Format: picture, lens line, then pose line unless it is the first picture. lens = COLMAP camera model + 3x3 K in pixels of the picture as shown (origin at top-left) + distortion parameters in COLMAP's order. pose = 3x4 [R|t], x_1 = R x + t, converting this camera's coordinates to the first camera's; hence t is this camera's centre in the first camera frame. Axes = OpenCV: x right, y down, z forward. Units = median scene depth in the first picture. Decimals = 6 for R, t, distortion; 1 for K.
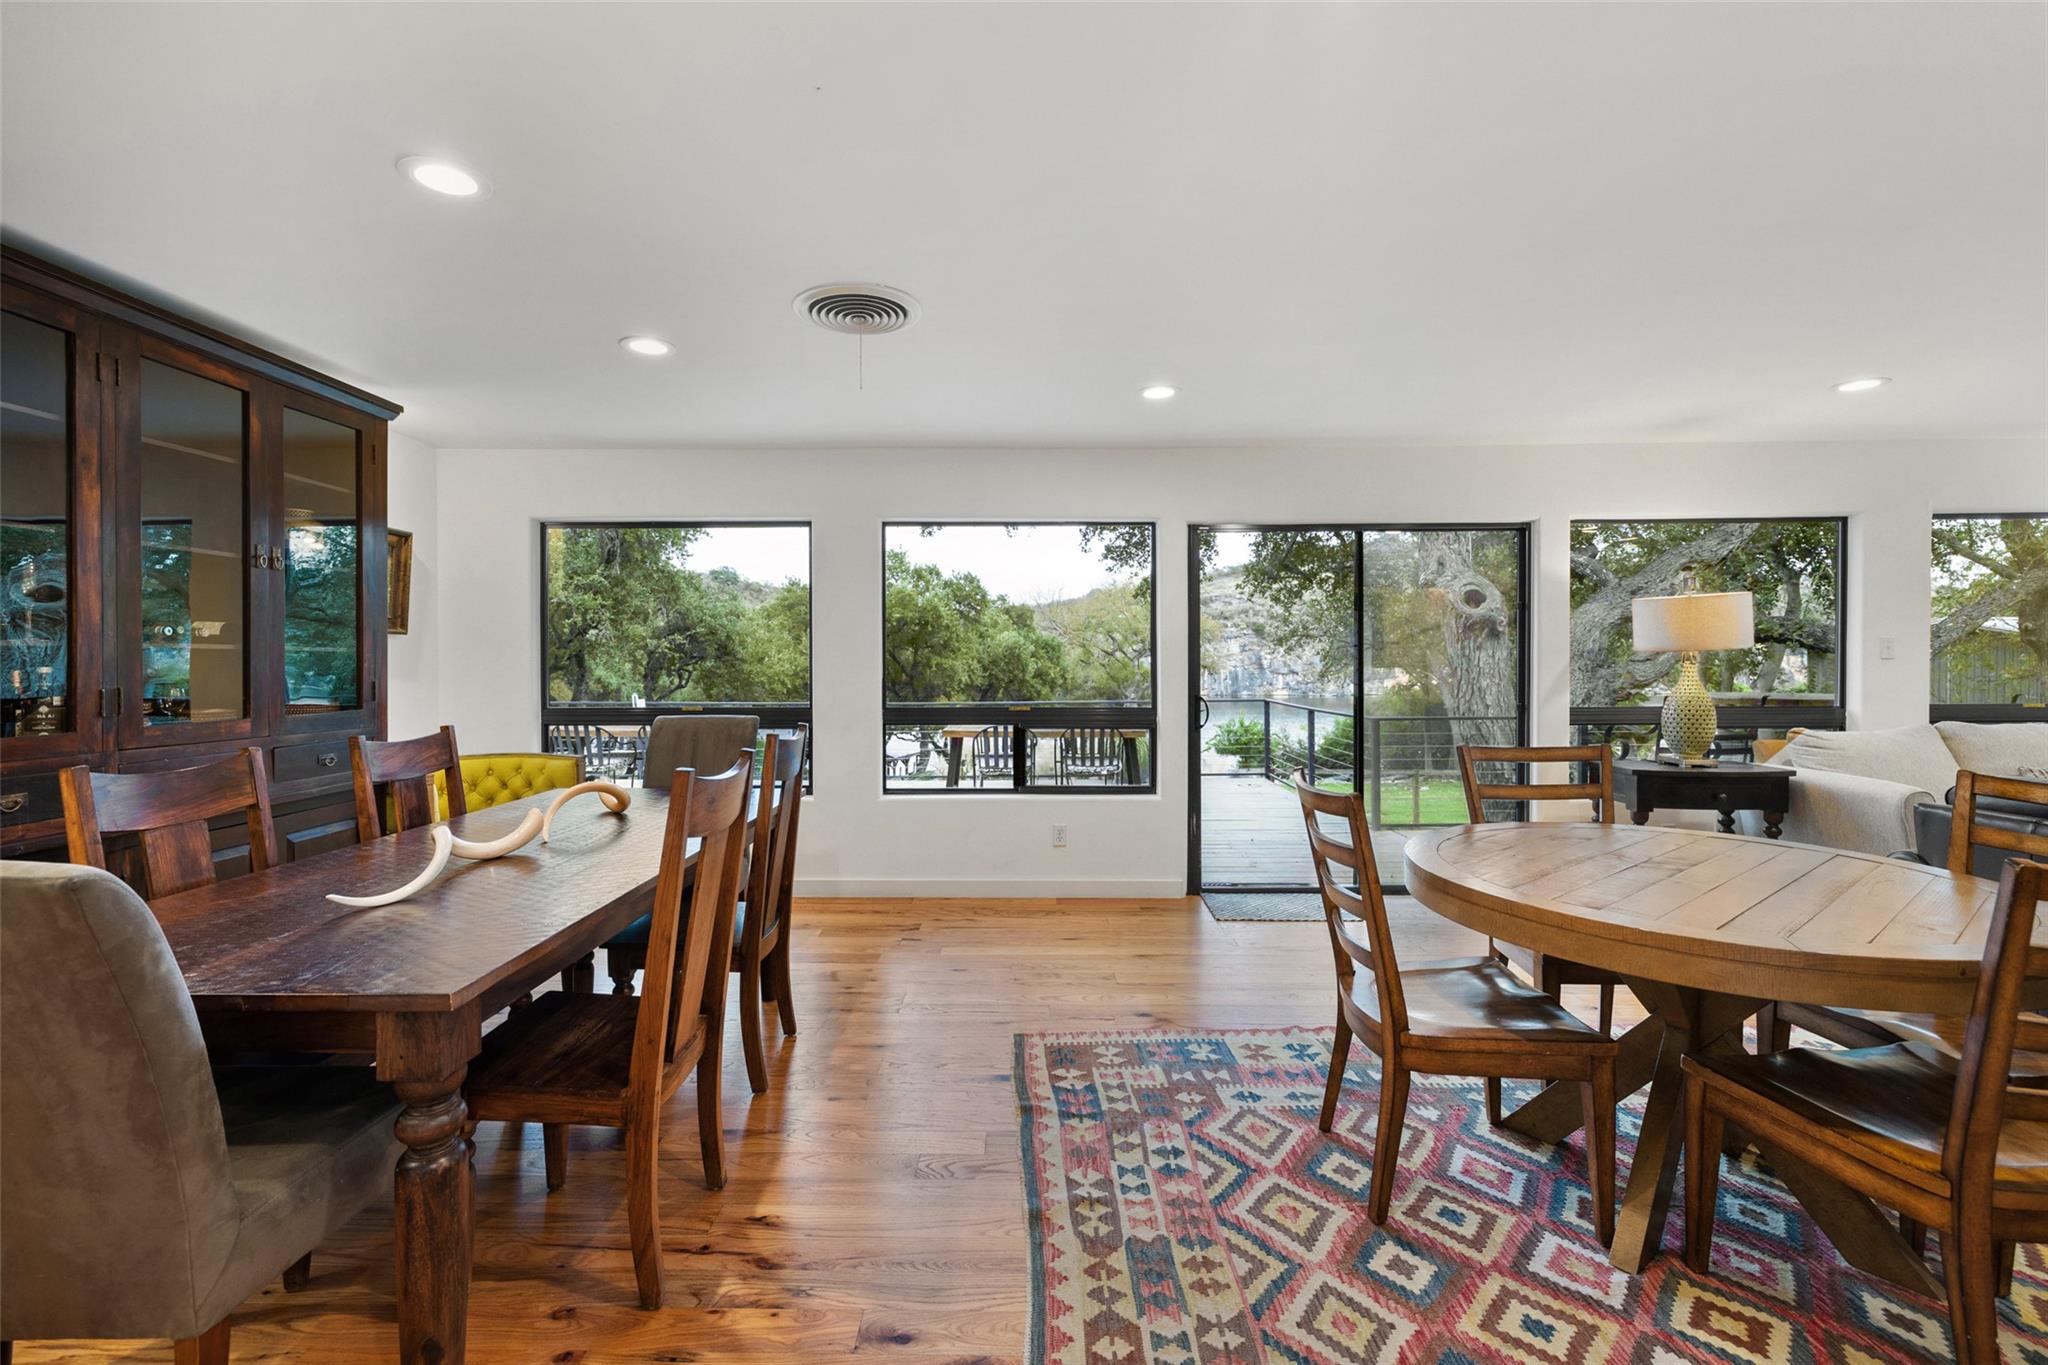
lens RADIAL K [[873.2, 0, 1017.5], [0, 873.2, 667.6], [0, 0, 1]] dist [0.000880, 0.000038]
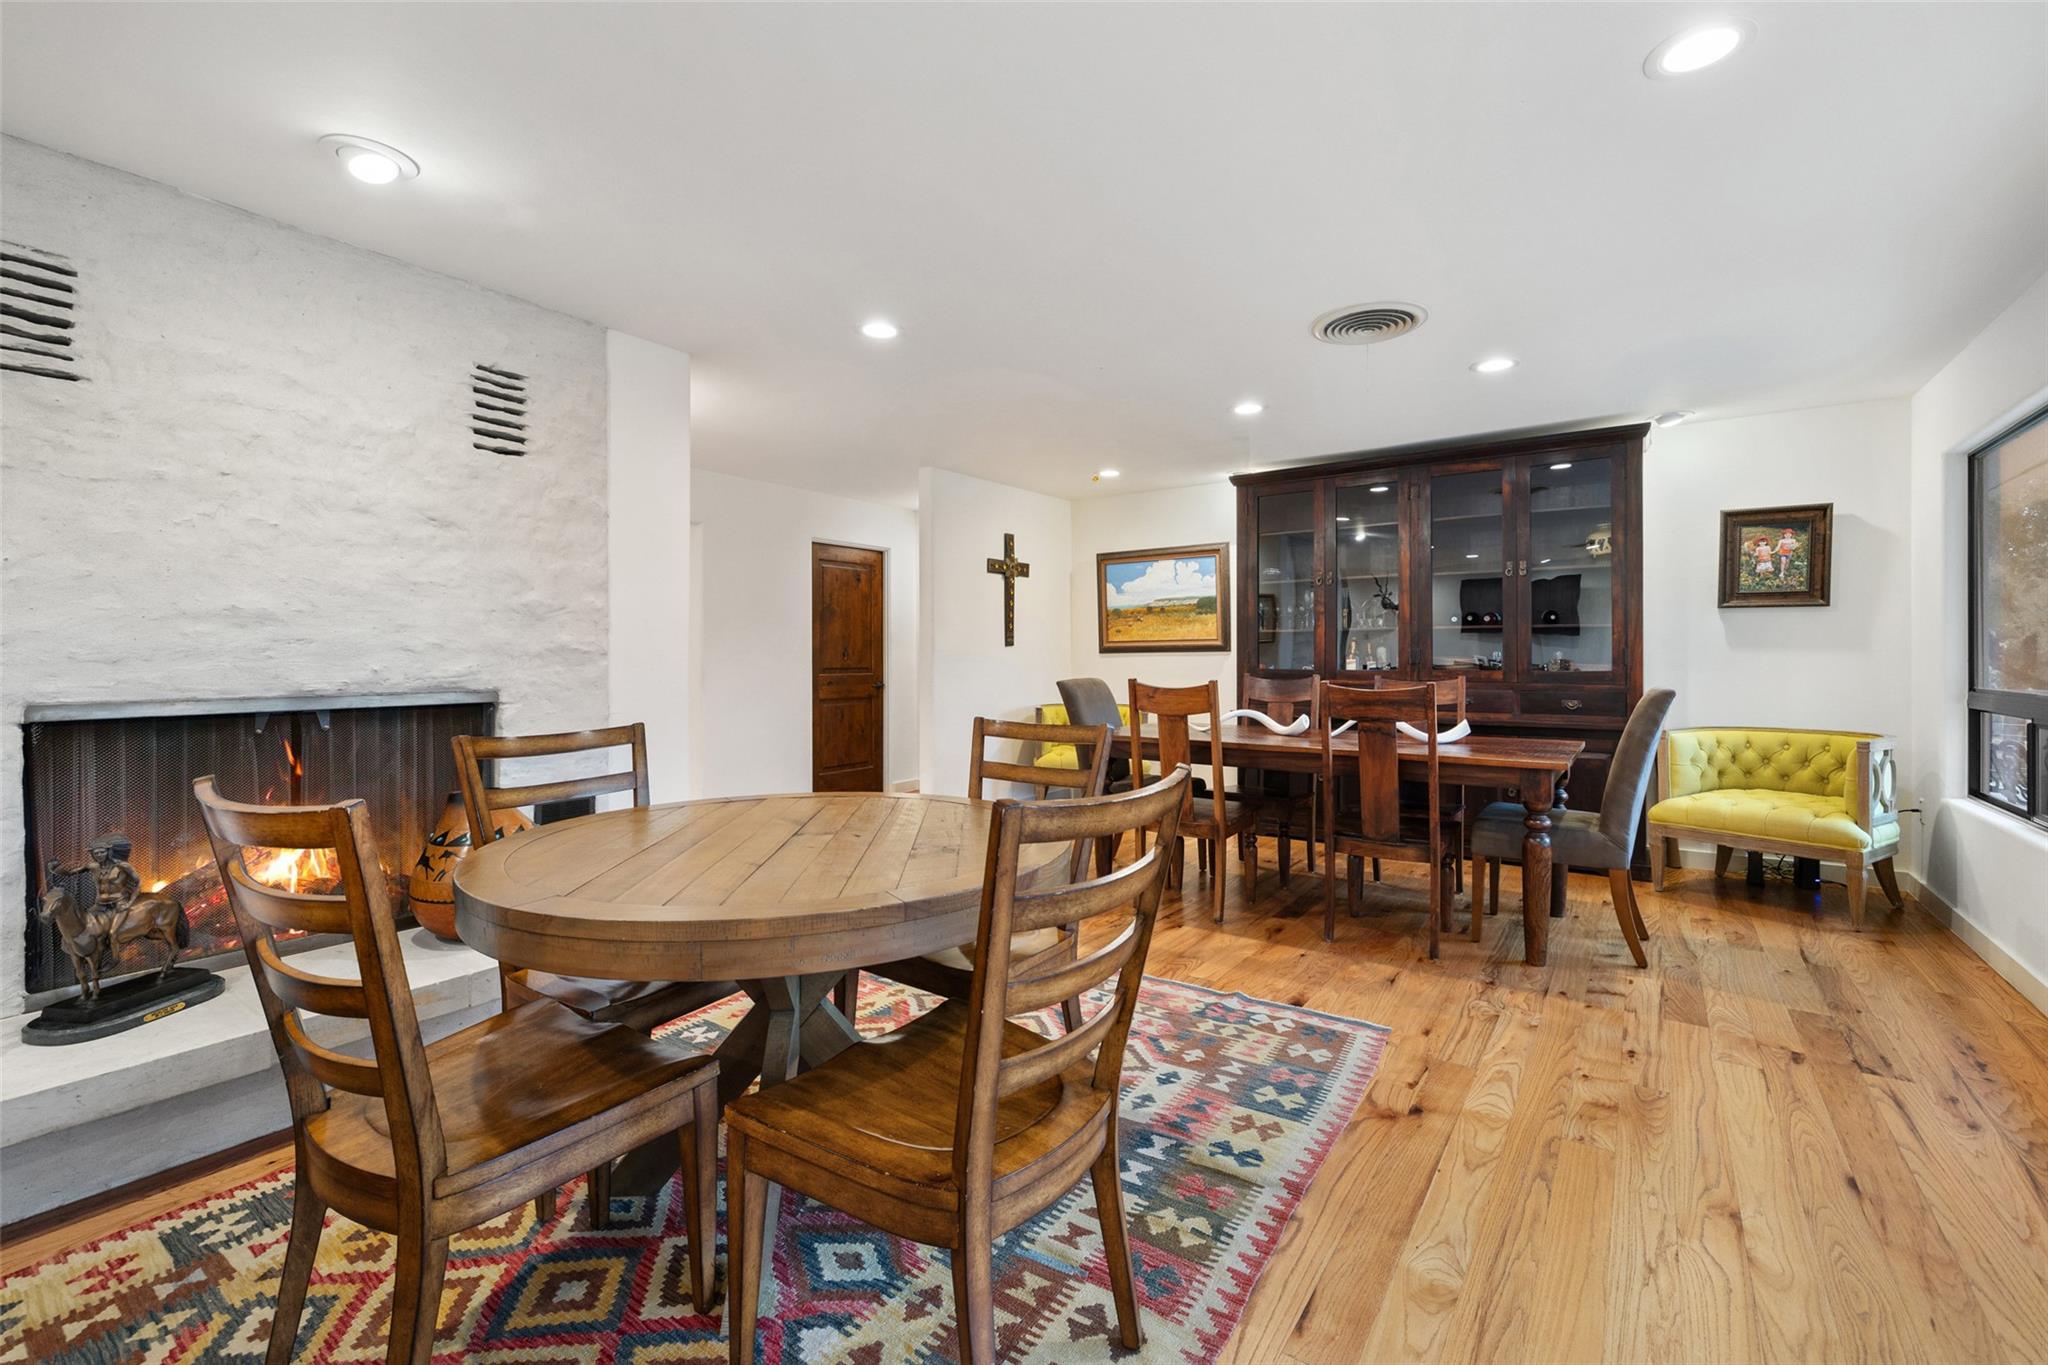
lens RADIAL K [[873.2, 0, 1025.1], [0, 873.2, 669.4], [0, 0, 1]] dist [0.000880, 0.000038]
pose [[-0.585548, 0.004969, -0.810623, 1.032803], [-0.006501, 0.999920, 0.010826, 0.037353], [0.810612, 0.011610, -0.585469, 1.314705]]
